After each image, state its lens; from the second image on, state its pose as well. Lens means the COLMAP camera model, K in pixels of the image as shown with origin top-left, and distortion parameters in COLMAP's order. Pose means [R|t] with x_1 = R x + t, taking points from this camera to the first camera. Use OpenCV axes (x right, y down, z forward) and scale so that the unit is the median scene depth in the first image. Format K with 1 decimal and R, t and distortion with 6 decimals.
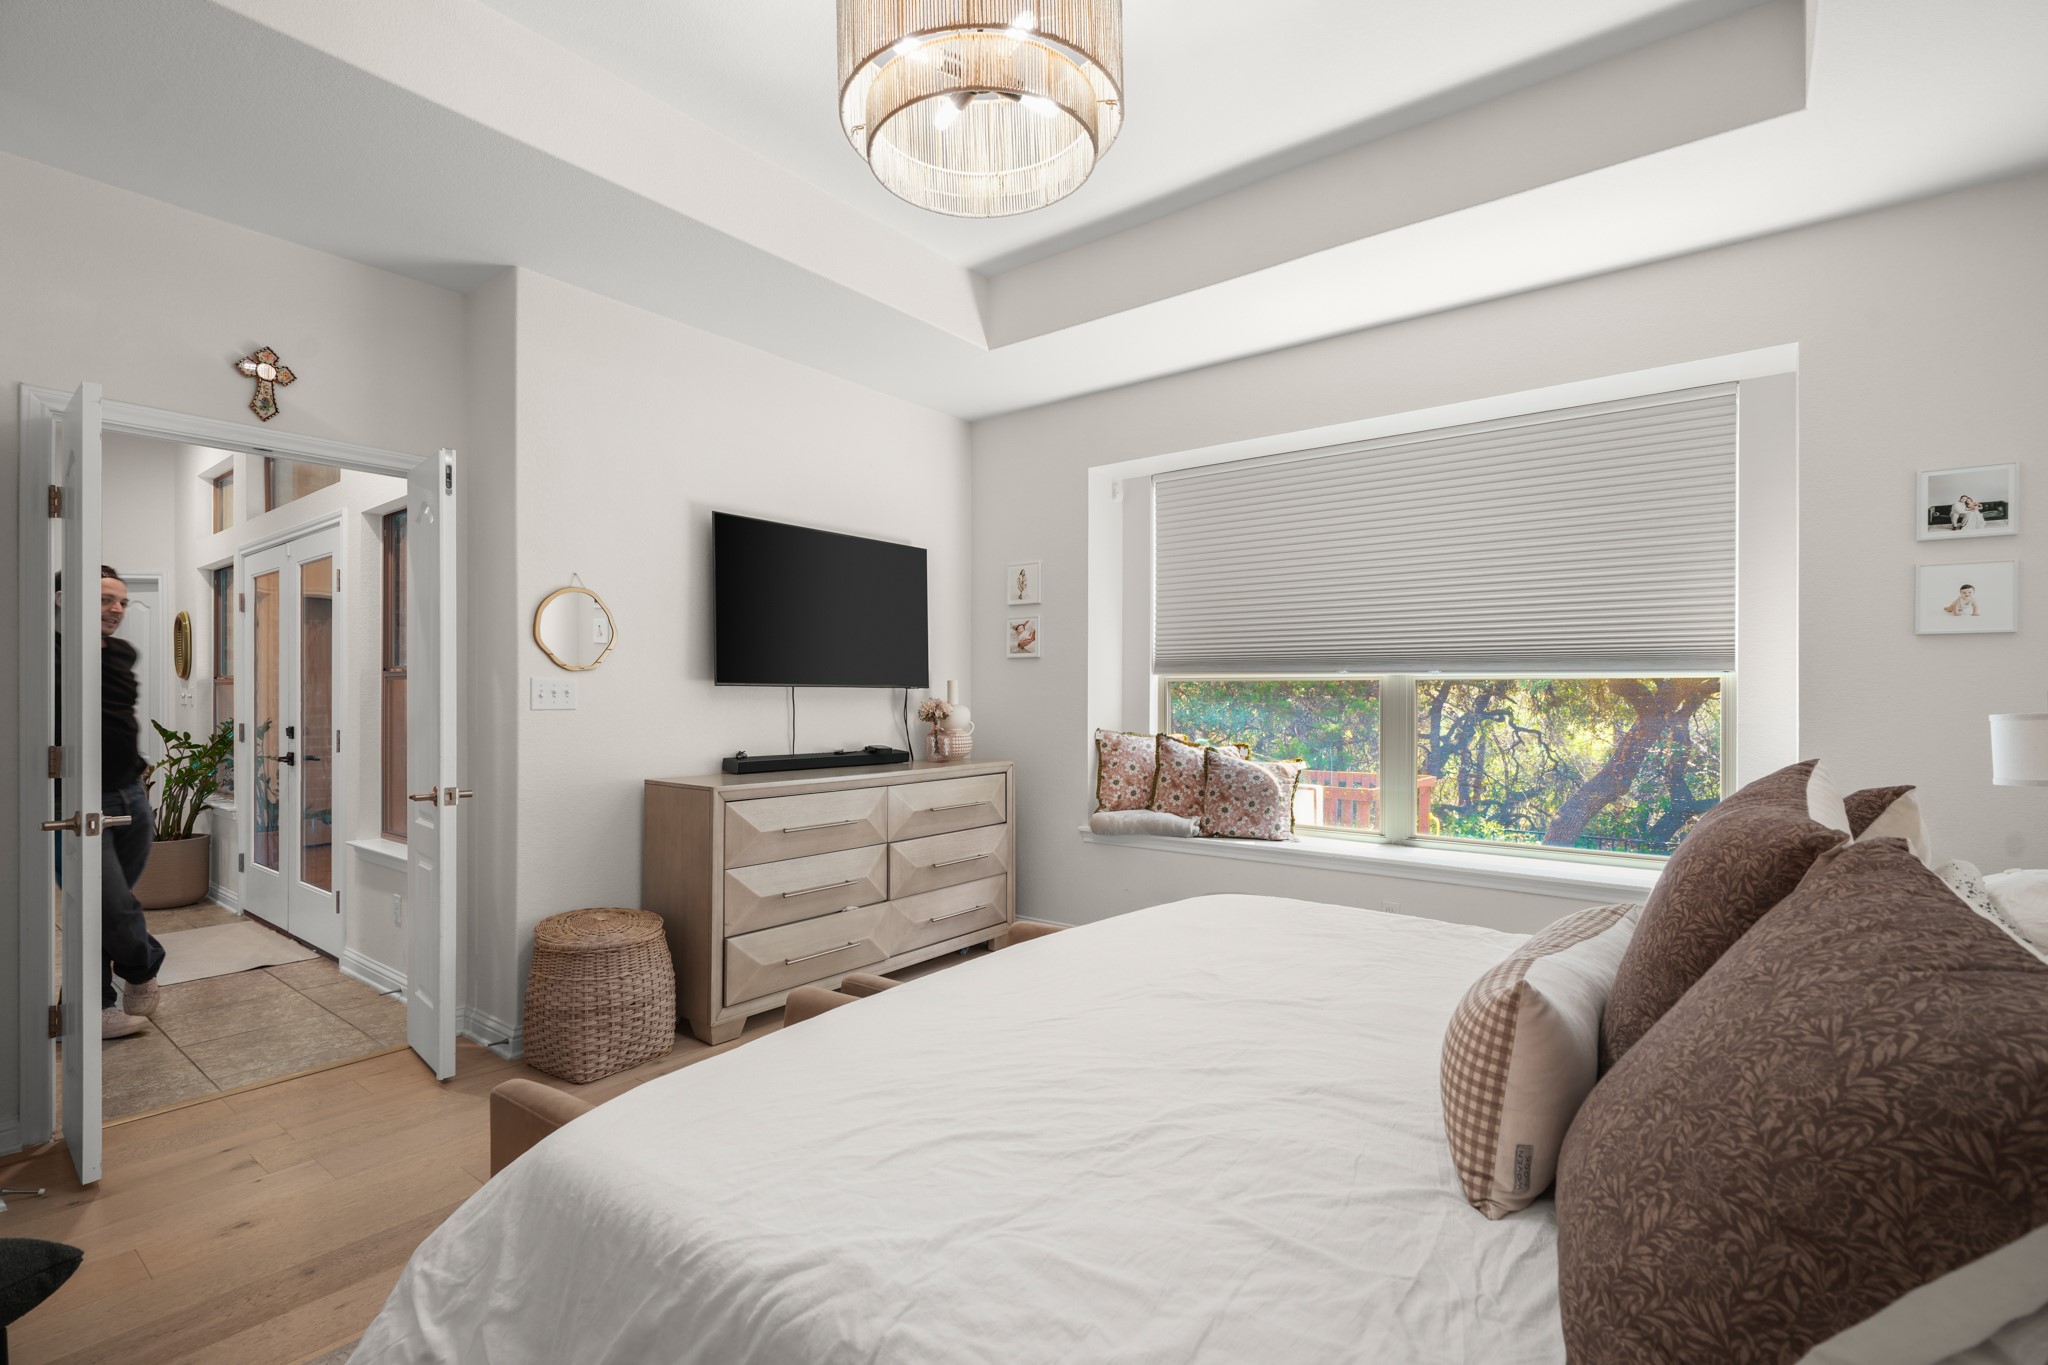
lens RADIAL K [[936.7, 0, 1023.3], [0, 936.7, 697.8], [0, 0, 1]] dist [-0.002732, 0.002629]
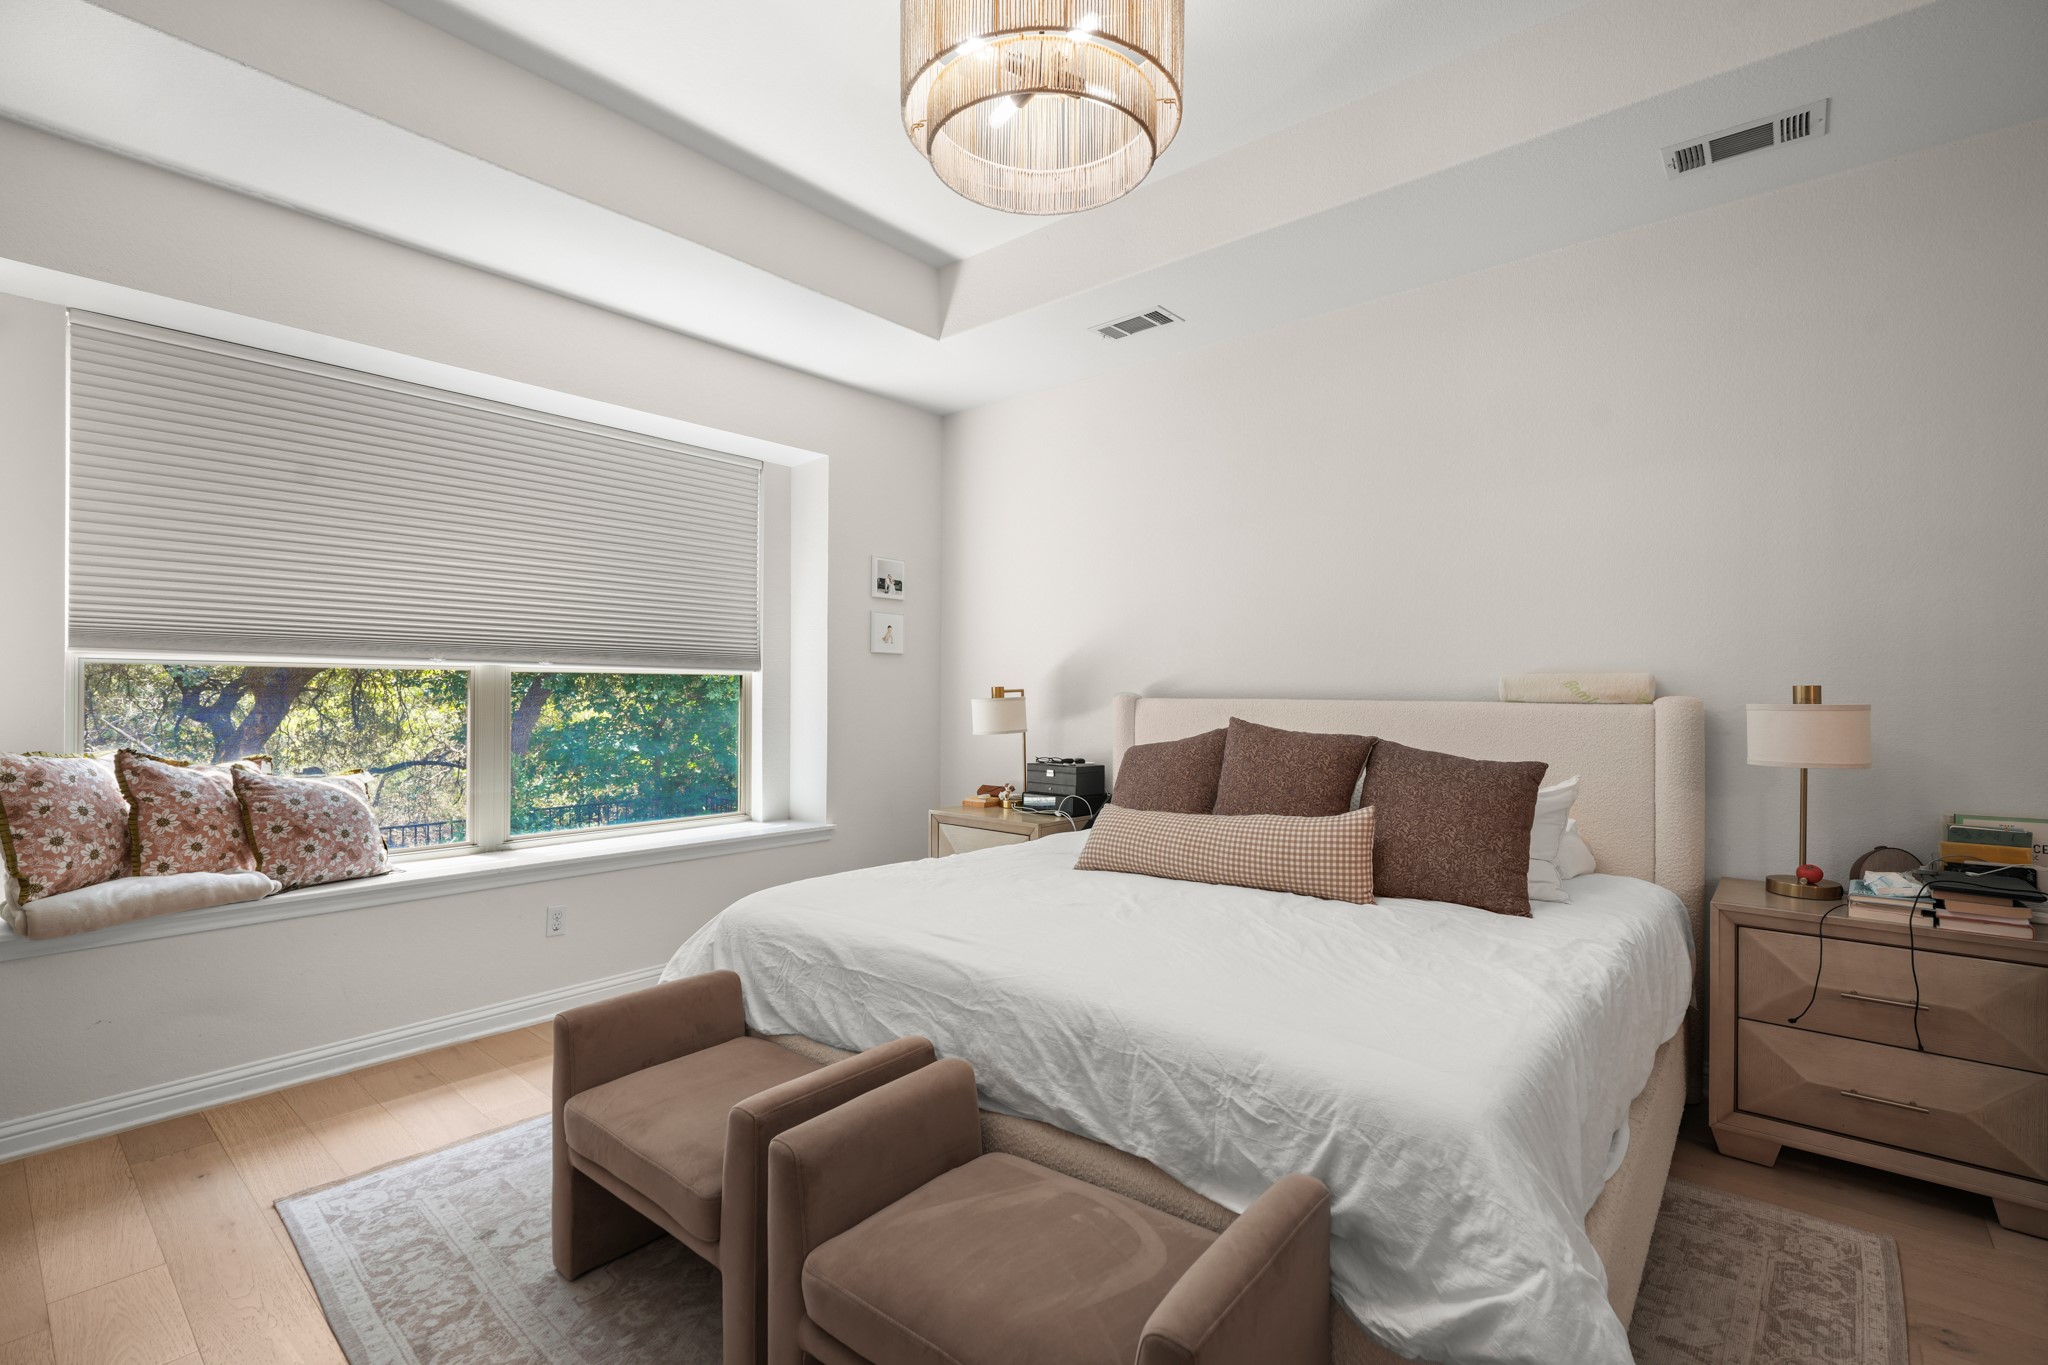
lens RADIAL K [[936.7, 0, 1022.1], [0, 936.7, 679.6], [0, 0, 1]] dist [-0.002732, 0.002629]
pose [[0.051687, 0.009939, 0.998614, -0.462250], [-0.000325, 0.999951, -0.009936, -0.001336], [-0.998663, 0.000189, 0.051688, 0.419907]]
